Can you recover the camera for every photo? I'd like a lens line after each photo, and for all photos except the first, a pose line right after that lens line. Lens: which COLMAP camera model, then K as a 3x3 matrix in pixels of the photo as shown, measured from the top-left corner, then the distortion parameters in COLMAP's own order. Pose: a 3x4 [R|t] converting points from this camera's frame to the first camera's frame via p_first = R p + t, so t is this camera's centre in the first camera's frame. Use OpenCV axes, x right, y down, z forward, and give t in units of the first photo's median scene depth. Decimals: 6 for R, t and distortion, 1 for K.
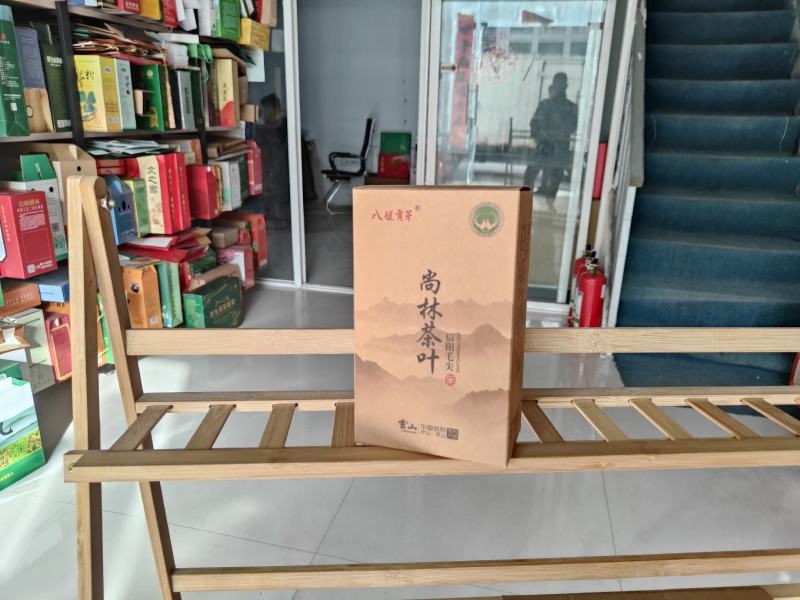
lens RADIAL K [[560.8, 0, 400.0], [0, 560.8, 304.7], [0, 0, 1]] dist [-0.016528, 0.013236]
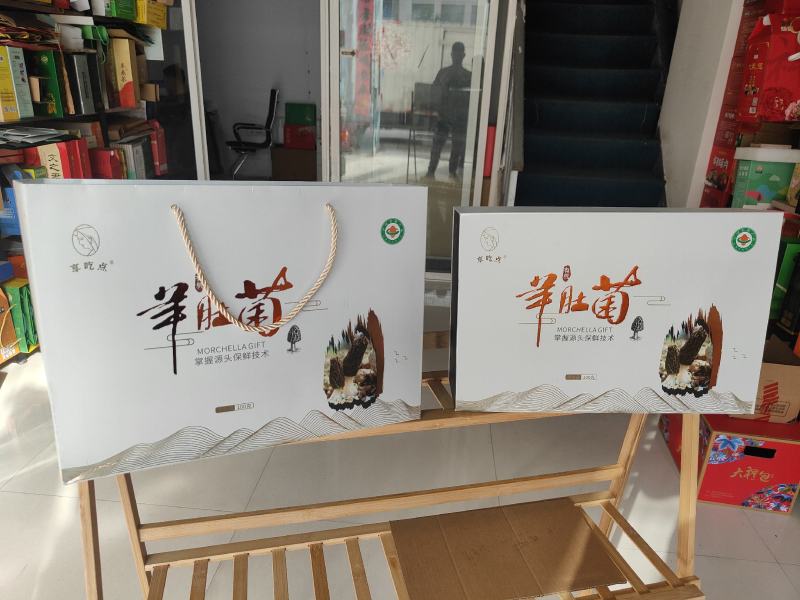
lens RADIAL K [[560.8, 0, 399.7], [0, 560.8, 295.3], [0, 0, 1]] dist [-0.016528, 0.013236]
pose [[0.987558, -0.041489, 0.151684, 0.004544], [0.033771, 0.998018, 0.053104, -0.023004], [-0.153587, -0.047321, 0.987001, -0.073145]]
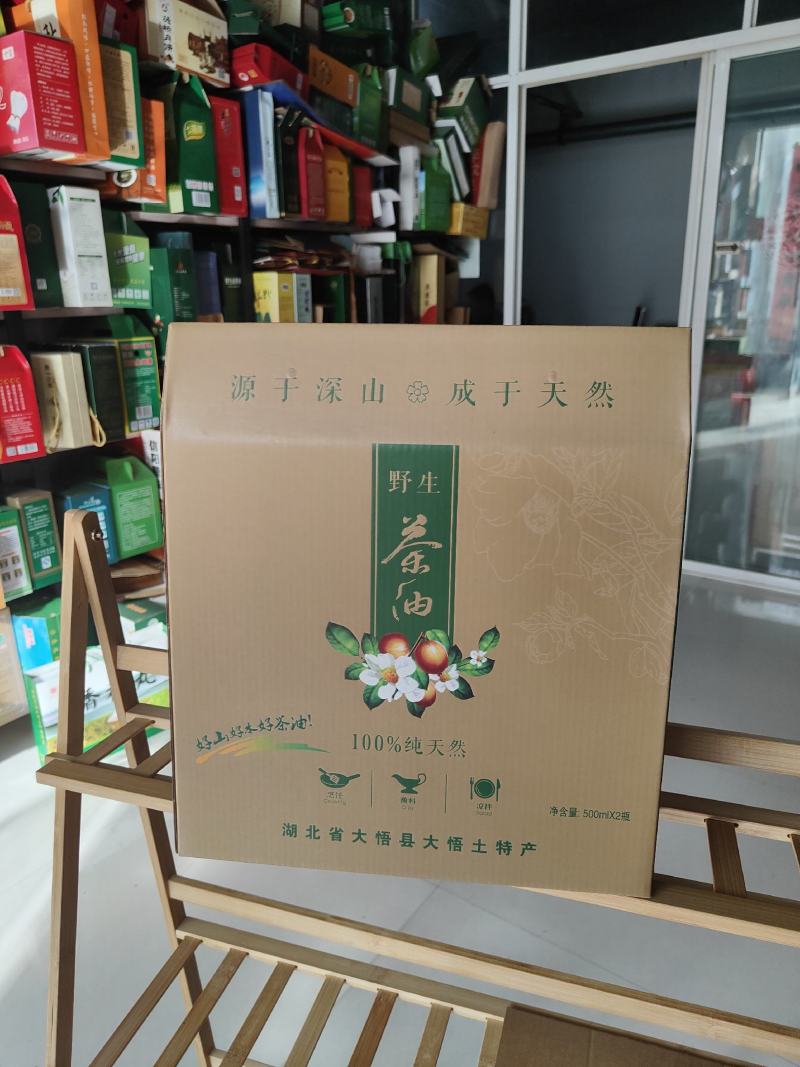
lens RADIAL K [[748.0, 0, 401.9], [0, 748.0, 541.2], [0, 0, 1]] dist [-0.016528, 0.013236]
pose [[0.926754, 0.076943, -0.367705, 0.083448], [-0.078112, 0.996876, 0.011727, -0.033819], [0.367459, 0.017854, 0.929868, -0.020201]]
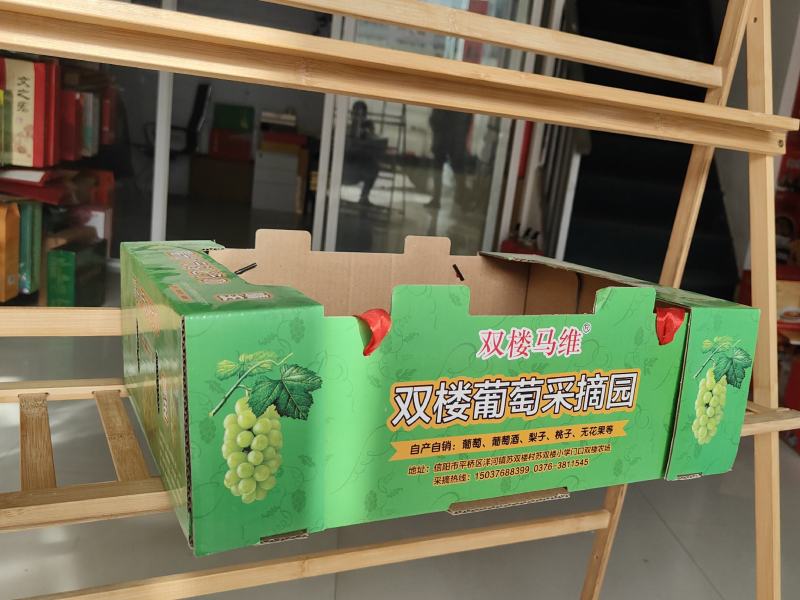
lens RADIAL K [[740.2, 0, 388.7], [0, 740.2, 308.4], [0, 0, 1]] dist [0.001788, 0.000000]
pose [[0.955226, 0.022087, 0.295052, -0.215917], [0.000713, 0.997035, -0.076947, 0.123506], [-0.295877, 0.073712, 0.952378, -0.076051]]
